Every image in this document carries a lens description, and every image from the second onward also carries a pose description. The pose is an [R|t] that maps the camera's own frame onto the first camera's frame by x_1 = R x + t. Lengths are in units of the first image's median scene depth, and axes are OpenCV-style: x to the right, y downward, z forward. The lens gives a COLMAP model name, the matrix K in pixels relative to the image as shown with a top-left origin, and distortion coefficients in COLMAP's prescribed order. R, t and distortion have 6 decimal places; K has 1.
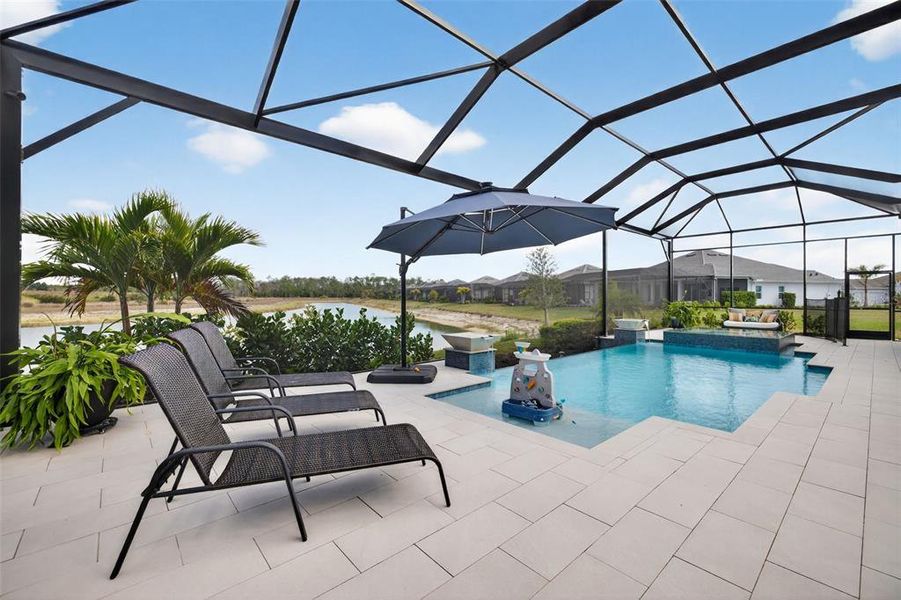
lens RADIAL K [[376.1, 0, 444.8], [0, 376.1, 294.2], [0, 0, 1]] dist [0.007250, 0.000072]
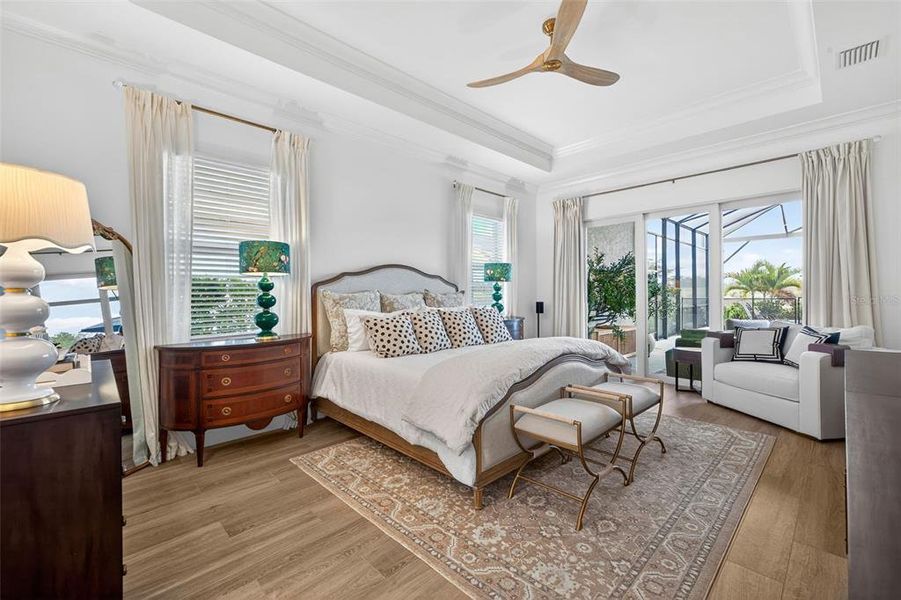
lens RADIAL K [[376.1, 0, 444.8], [0, 376.1, 294.2], [0, 0, 1]] dist [0.007250, 0.000072]
pose [[0.042018, 0.000008, -0.999117, 1.837952], [0.011122, 0.999938, 0.000476, -0.022816], [0.999055, -0.011132, 0.042016, -1.422653]]
